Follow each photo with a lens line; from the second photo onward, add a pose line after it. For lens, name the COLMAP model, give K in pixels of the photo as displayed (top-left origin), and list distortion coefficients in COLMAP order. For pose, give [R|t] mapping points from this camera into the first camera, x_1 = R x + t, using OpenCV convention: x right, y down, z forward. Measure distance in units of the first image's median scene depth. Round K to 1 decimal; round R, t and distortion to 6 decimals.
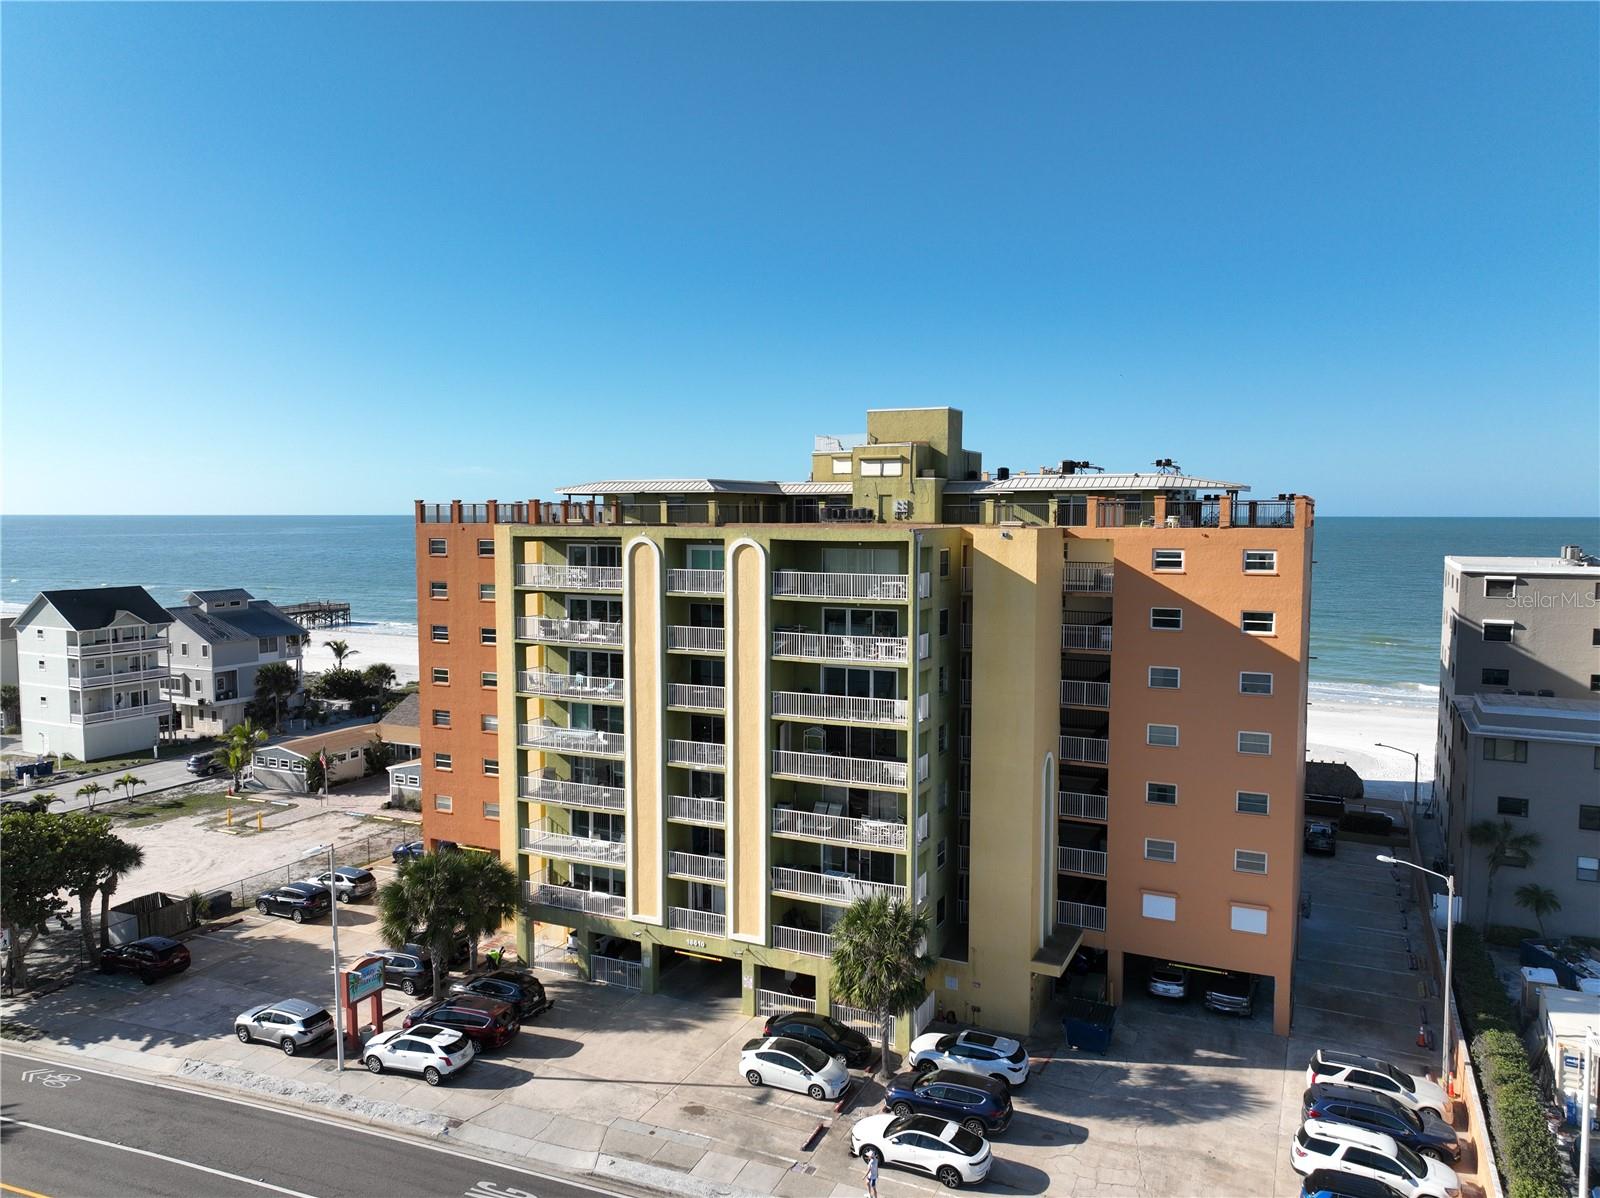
lens RADIAL K [[1116.1, 0, 801.9], [0, 1116.1, 590.9], [0, 0, 1]] dist [0.009997, 0.008395]
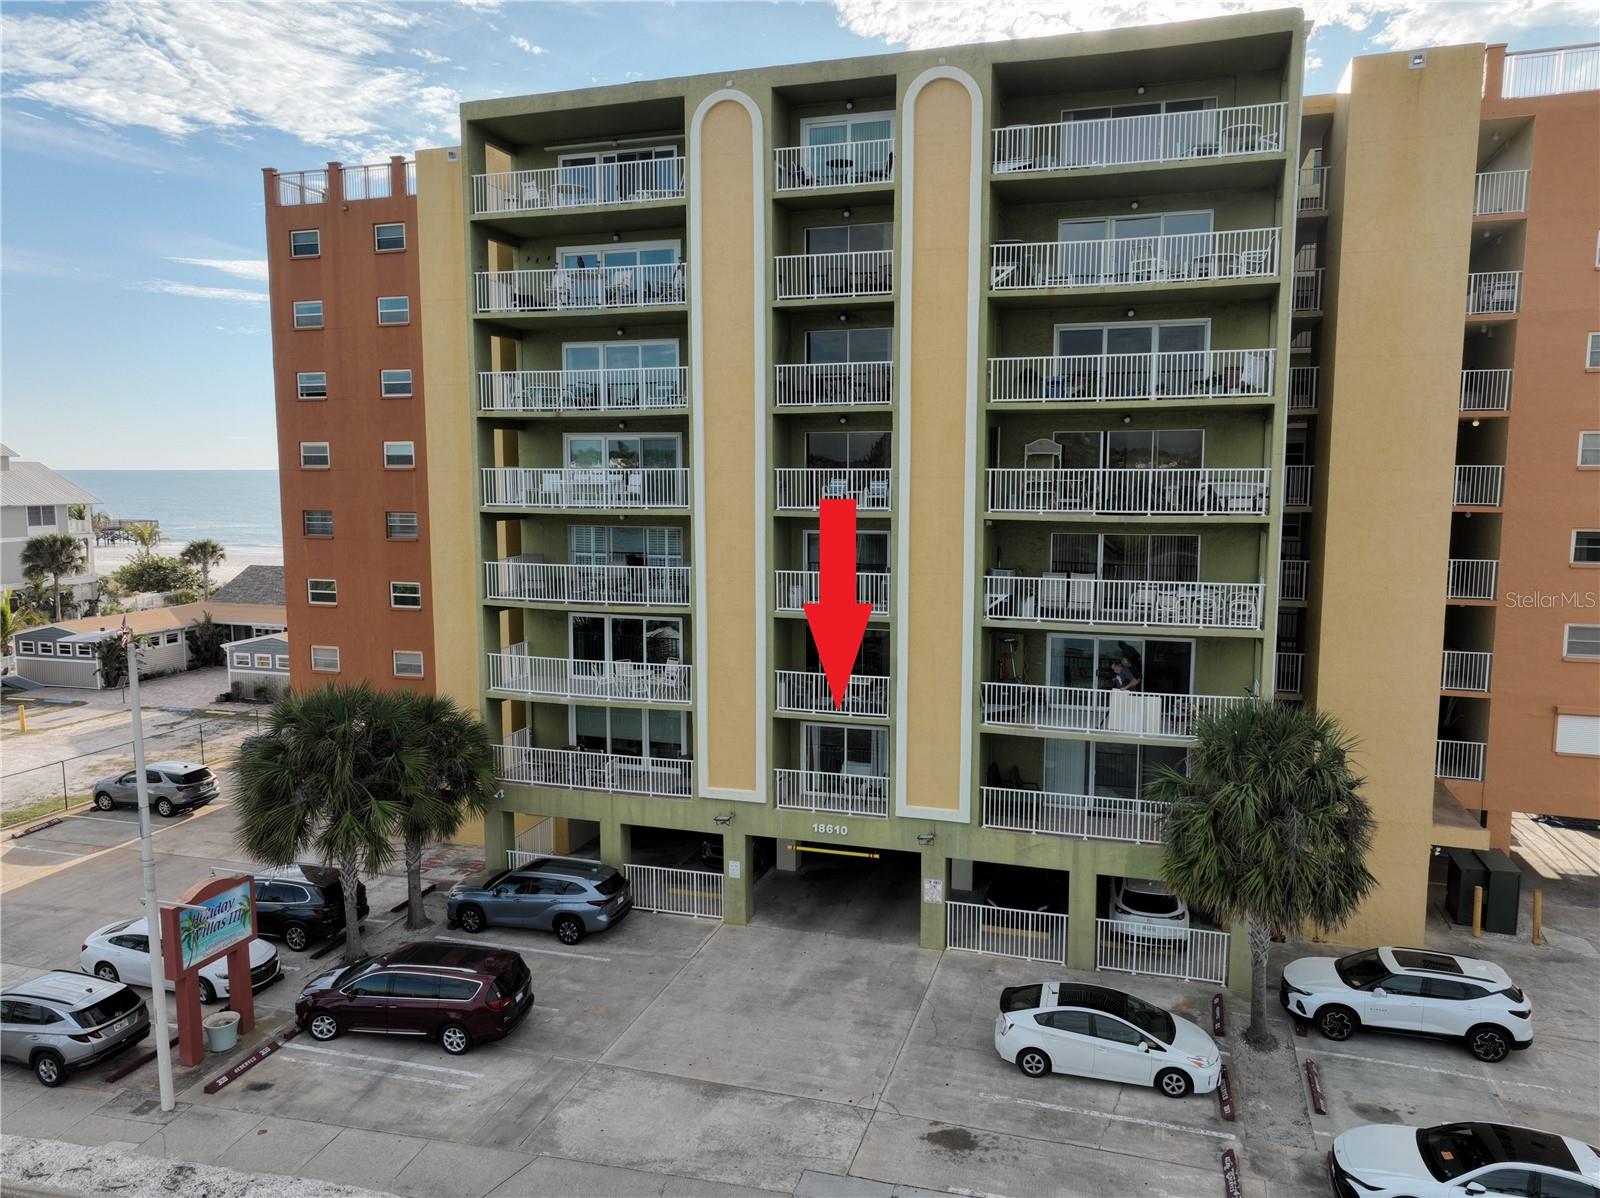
lens RADIAL K [[1116.1, 0, 800.3], [0, 1116.1, 607.9], [0, 0, 1]] dist [0.009997, 0.008395]
pose [[0.990945, -0.020867, 0.132639, -0.188900], [0.013074, 0.998151, 0.059357, 0.176060], [-0.133632, -0.057085, 0.989386, 0.466649]]
